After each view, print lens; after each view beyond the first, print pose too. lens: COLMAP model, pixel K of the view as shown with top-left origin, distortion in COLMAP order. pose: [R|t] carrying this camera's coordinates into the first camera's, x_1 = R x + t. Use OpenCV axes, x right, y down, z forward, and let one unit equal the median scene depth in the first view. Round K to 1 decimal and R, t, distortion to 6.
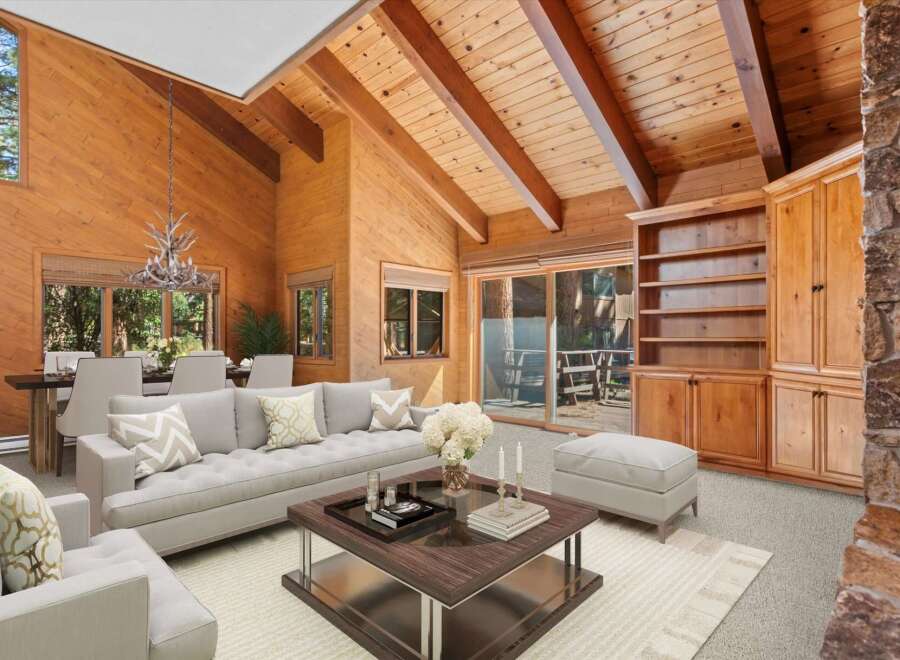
lens RADIAL K [[476.2, 0, 452.2], [0, 476.2, 337.3], [0, 0, 1]] dist [-0.001329, 0.004438]
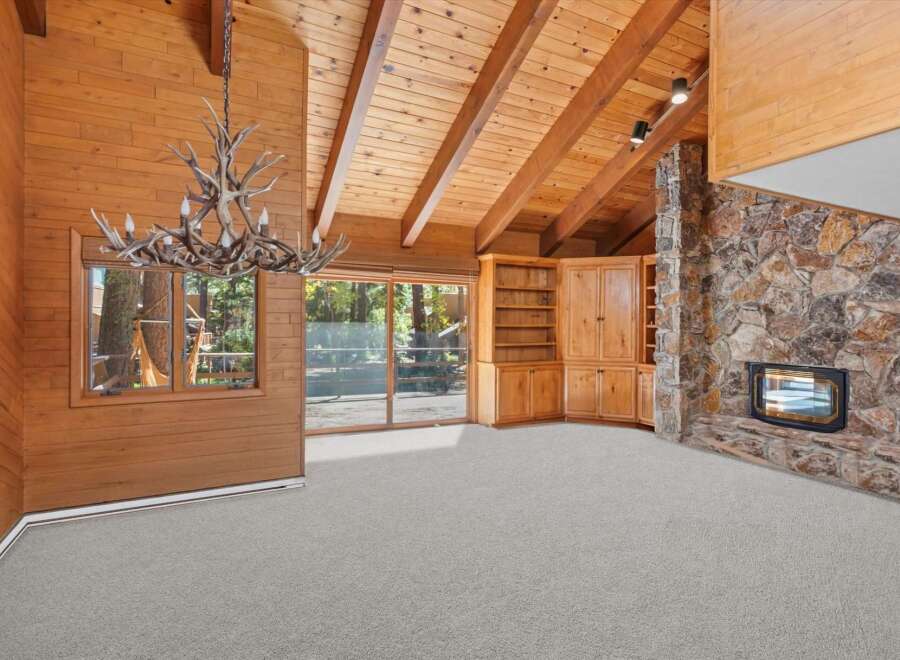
lens RADIAL K [[476.2, 0, 446.3], [0, 476.2, 327.2], [0, 0, 1]] dist [-0.001329, 0.004438]
pose [[0.345708, -0.005232, 0.938327, -0.858180], [-0.006165, 0.999950, 0.007847, -0.049492], [-0.938322, -0.008498, 0.345659, 0.565565]]
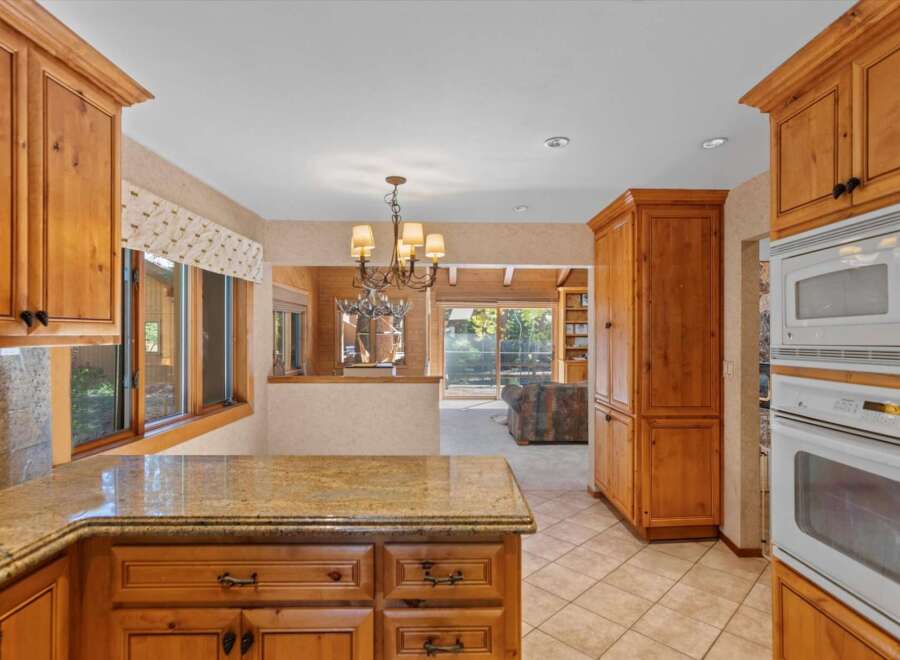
lens RADIAL K [[476.2, 0, 451.2], [0, 476.2, 332.1], [0, 0, 1]] dist [-0.001329, 0.004438]
pose [[0.723980, 0.002467, 0.689817, -1.231989], [-0.000451, 0.999995, -0.003104, -0.050683], [-0.689821, 0.001936, 0.723977, -0.137150]]
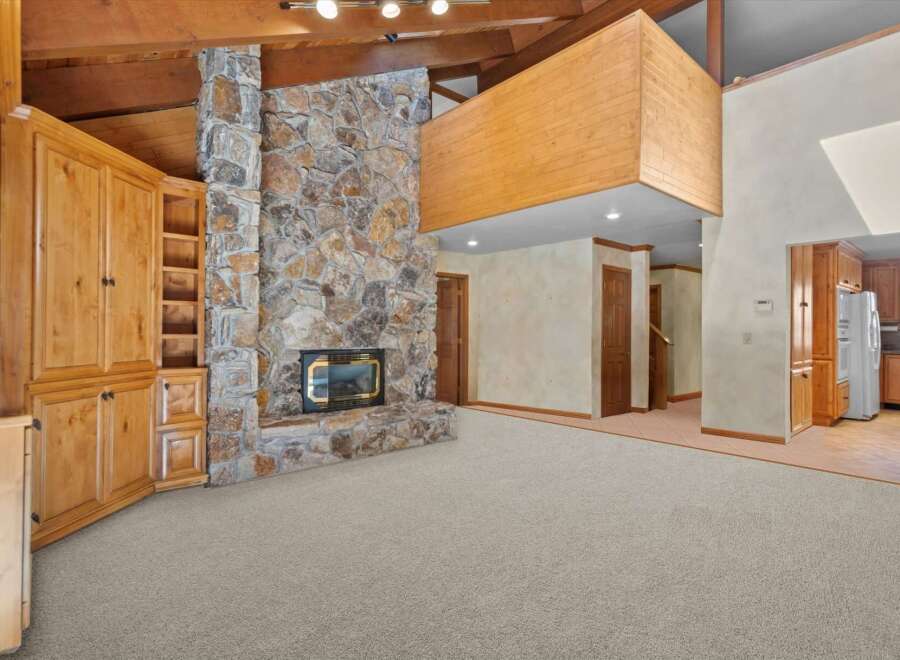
lens RADIAL K [[476.2, 0, 447.3], [0, 476.2, 327.9], [0, 0, 1]] dist [-0.001329, 0.004438]
pose [[-0.996342, -0.007318, 0.085137, 0.016839], [-0.007934, 0.999945, -0.006901, -0.006197], [-0.085082, -0.007551, -0.996345, 1.167270]]
